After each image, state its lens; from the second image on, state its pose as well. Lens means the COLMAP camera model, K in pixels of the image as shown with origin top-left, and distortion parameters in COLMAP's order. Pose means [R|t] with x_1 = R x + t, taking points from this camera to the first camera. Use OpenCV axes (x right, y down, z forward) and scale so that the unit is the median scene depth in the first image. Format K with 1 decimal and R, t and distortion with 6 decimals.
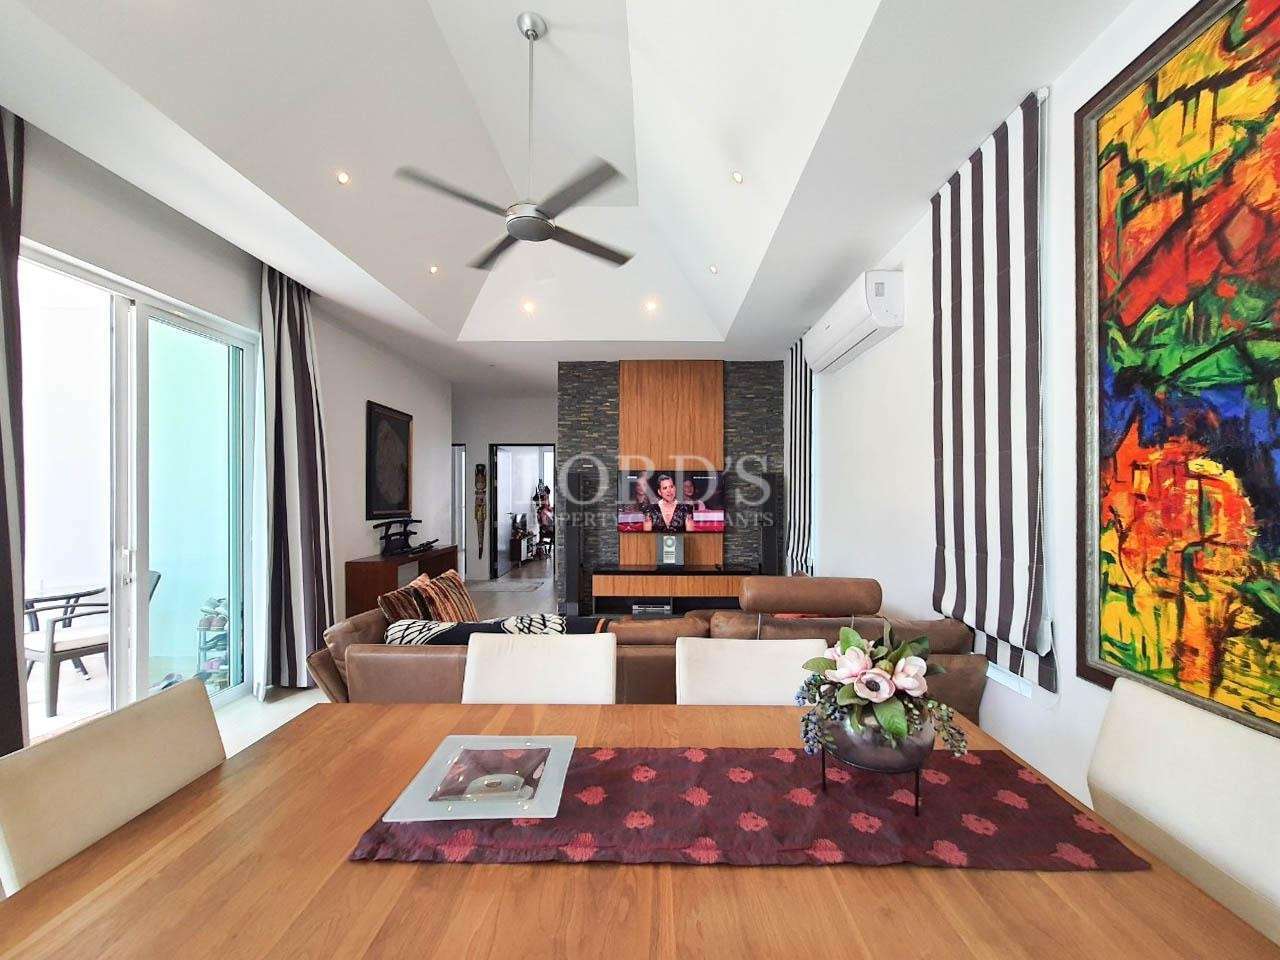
lens RADIAL K [[510.4, 0, 644.2], [0, 510.4, 488.9], [0, 0, 1]] dist [0.001226, 0.000473]
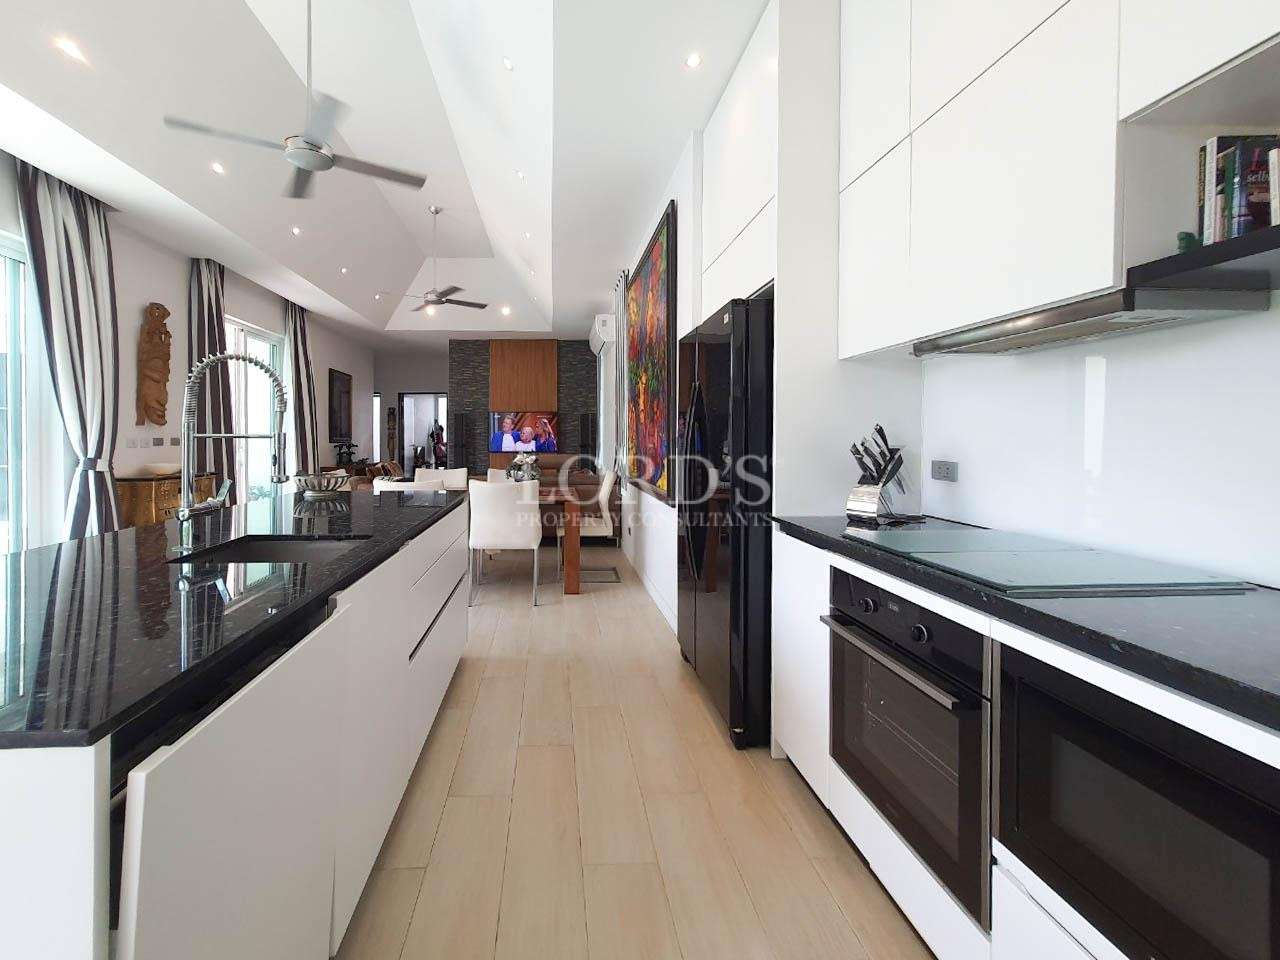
lens RADIAL K [[531.7, 0, 558.1], [0, 531.7, 447.8], [0, 0, 1]] dist [0.000603, 0.000098]
pose [[0.999505, -0.002042, 0.031398, 0.246899], [0.001159, 0.999604, 0.028127, 0.062202], [-0.031443, -0.028077, 0.999111, -1.393000]]
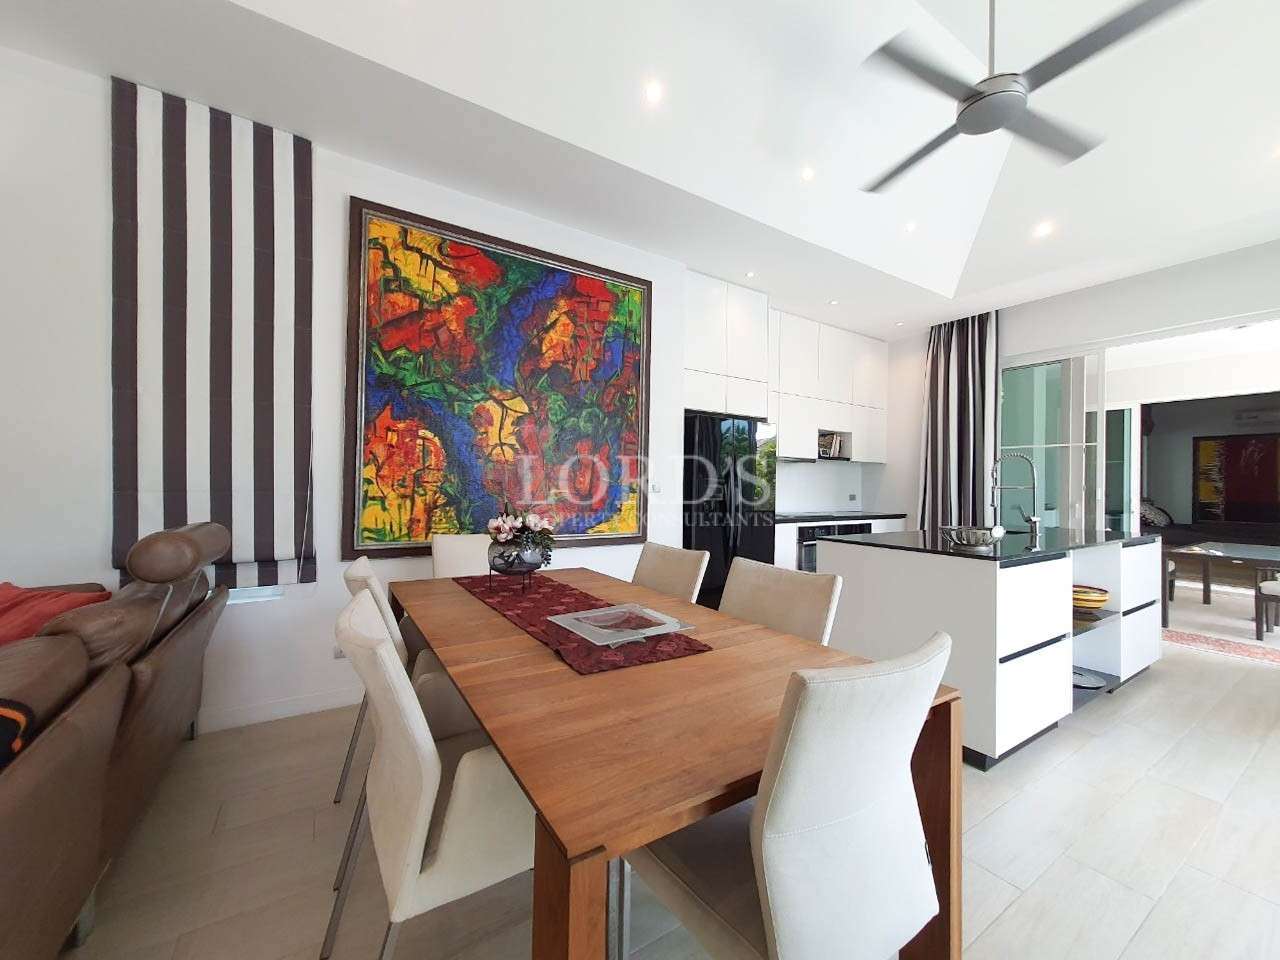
lens RADIAL K [[510.4, 0, 644.2], [0, 510.4, 488.9], [0, 0, 1]] dist [0.001226, 0.000473]
pose [[-0.562721, -0.005859, 0.826626, -0.653529], [-0.018362, 0.999817, -0.005413, 0.099438], [-0.826443, -0.018225, -0.562726, 0.781426]]
